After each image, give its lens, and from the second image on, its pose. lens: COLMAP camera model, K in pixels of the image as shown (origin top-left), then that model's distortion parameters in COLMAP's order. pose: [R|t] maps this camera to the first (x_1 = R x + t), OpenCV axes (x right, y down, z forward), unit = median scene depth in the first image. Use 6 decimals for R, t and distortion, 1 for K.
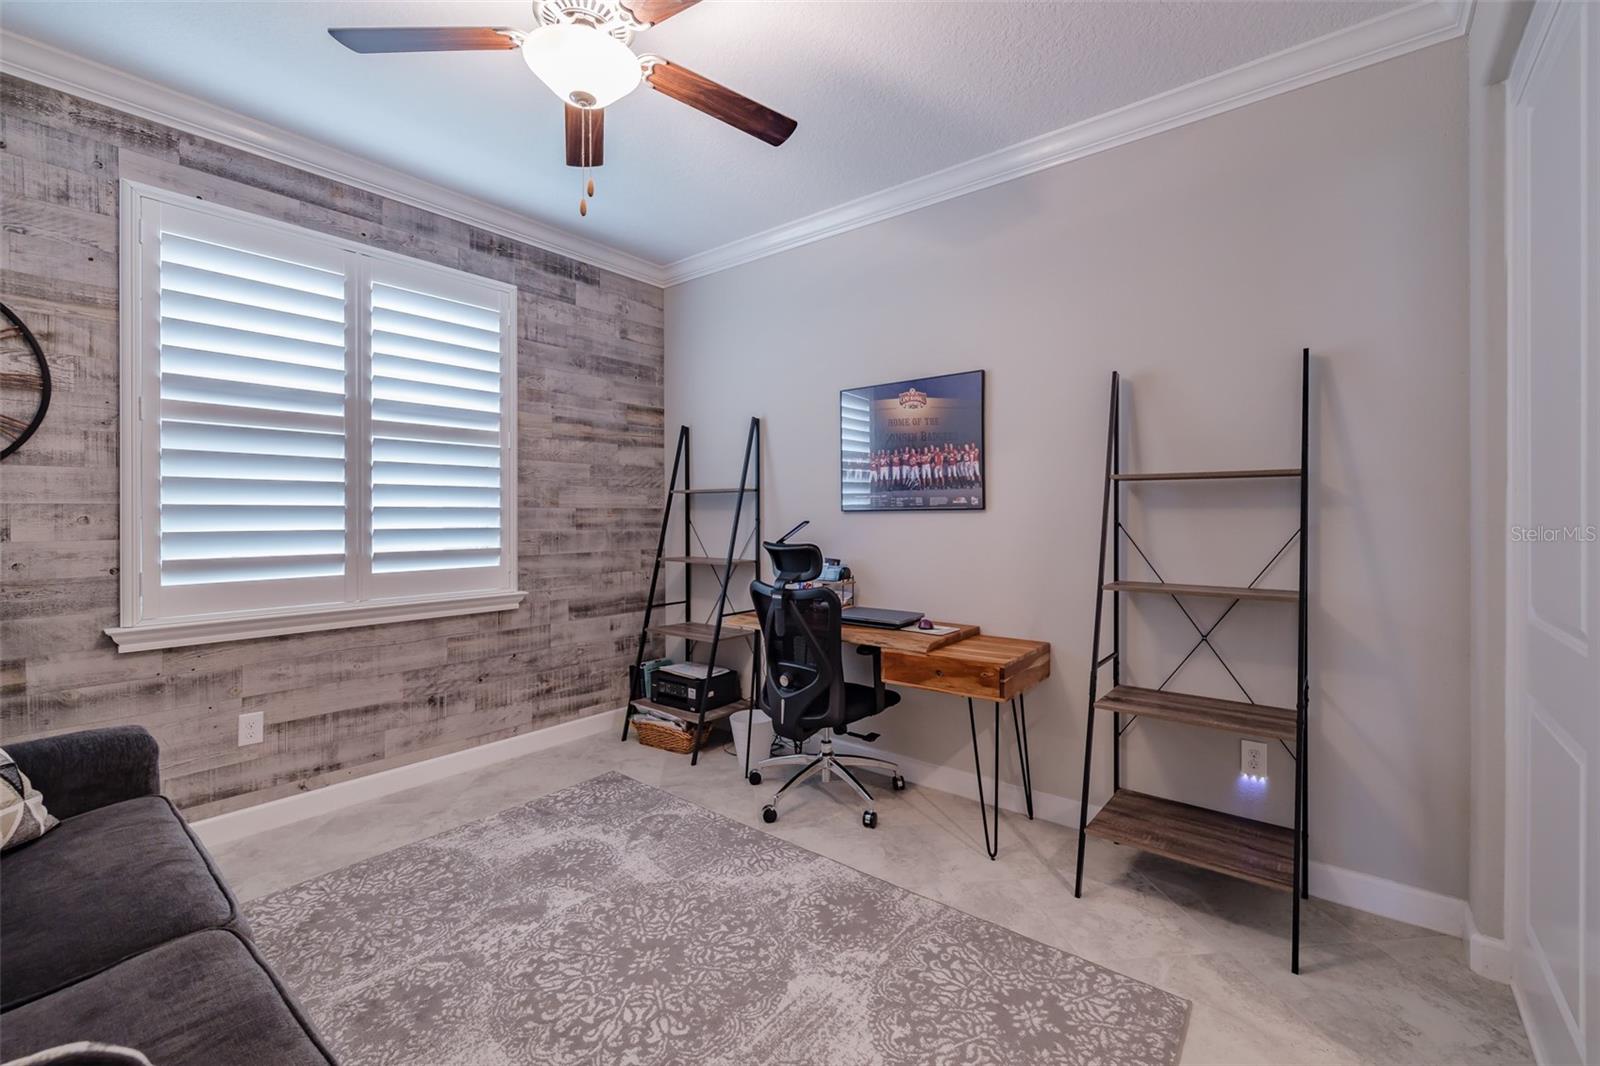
lens RADIAL K [[676.8, 0, 797.2], [0, 676.8, 514.5], [0, 0, 1]] dist [0.000028, -0.000038]
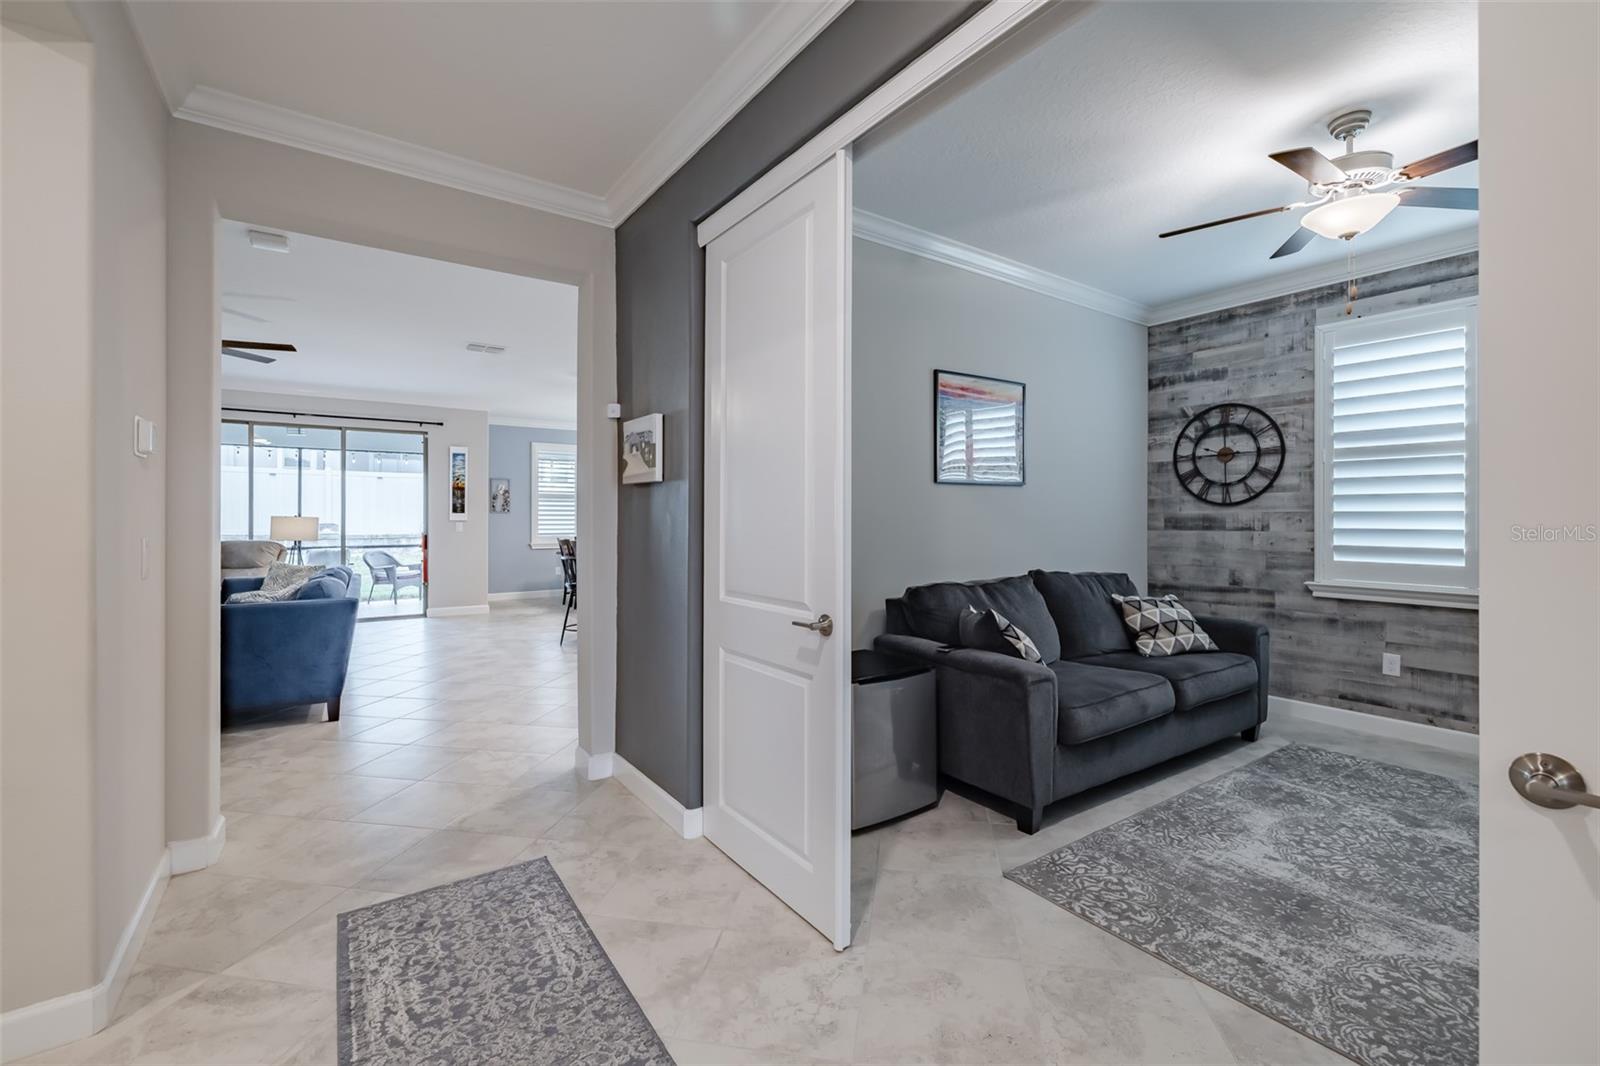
lens RADIAL K [[676.8, 0, 797.2], [0, 676.8, 514.5], [0, 0, 1]] dist [0.000028, -0.000038]
pose [[-0.277214, -0.002452, -0.960805, 0.925884], [-0.002272, 0.999996, -0.001896, -0.001604], [0.960806, 0.001657, -0.277218, 0.168531]]
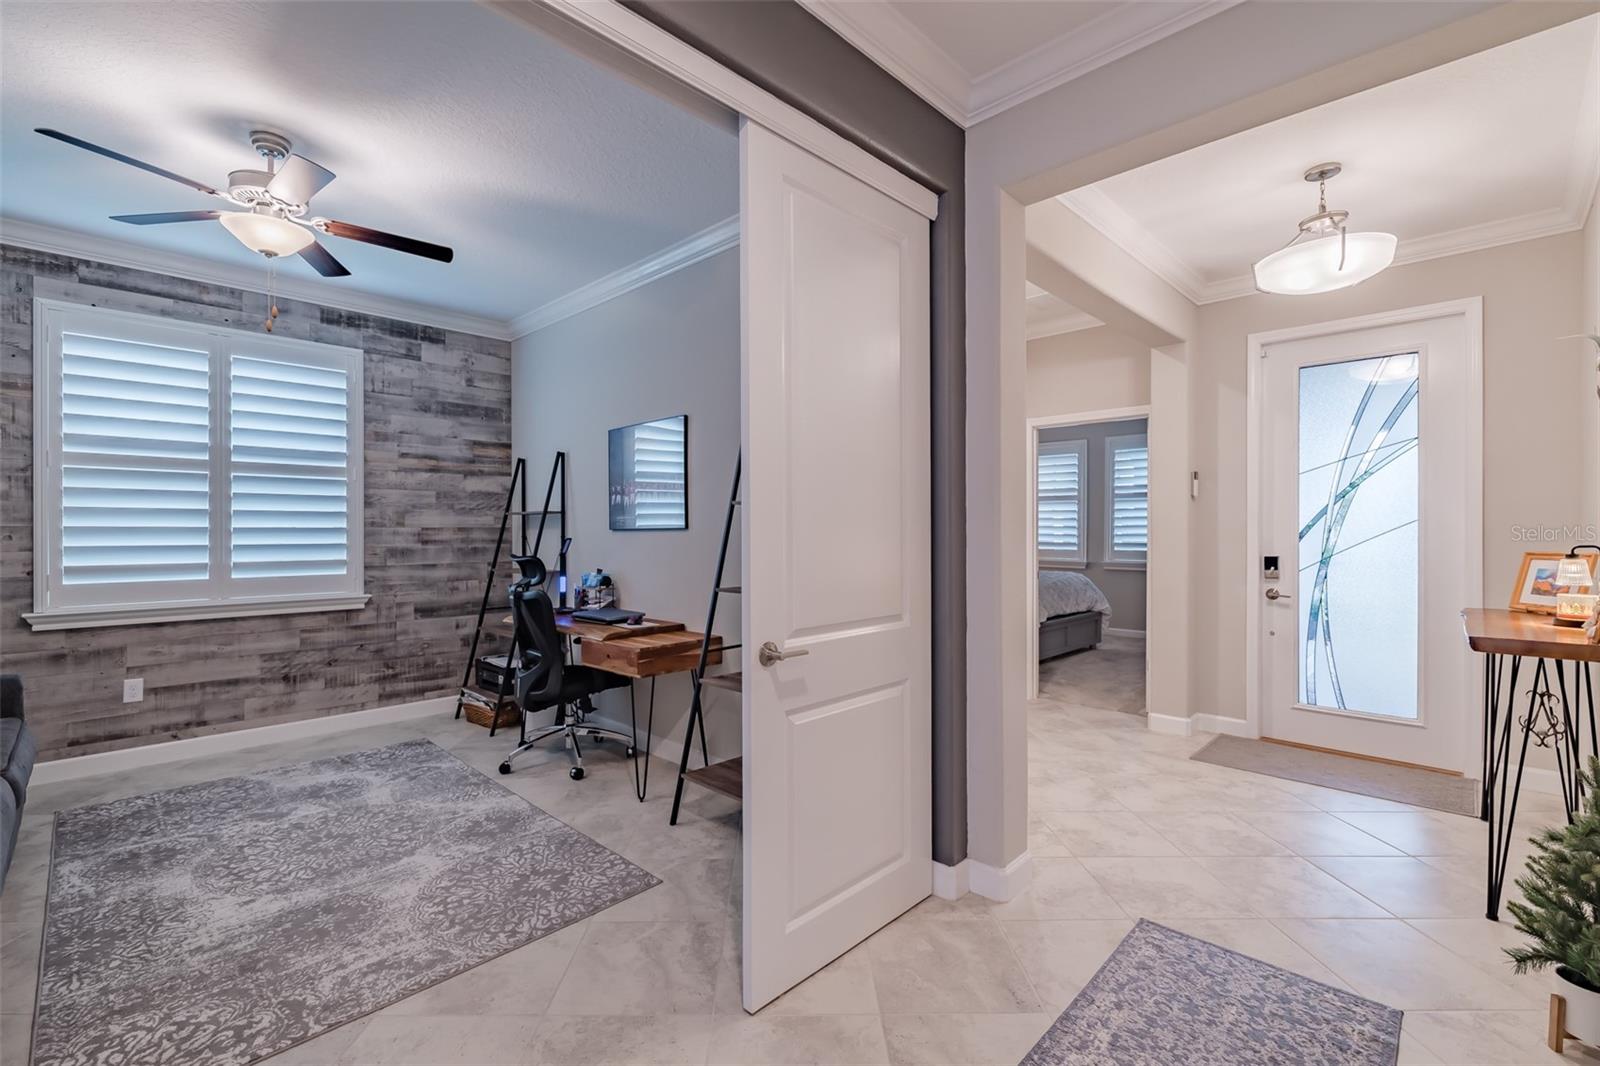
lens RADIAL K [[702.6, 0, 785.2], [0, 702.6, 530.8], [0, 0, 1]] dist [-0.001216, -0.000137]
pose [[0.994967, -0.001747, -0.100190, 0.625925], [0.001645, 0.999998, -0.001100, -0.001614], [0.100192, 0.000930, 0.994968, -0.269190]]
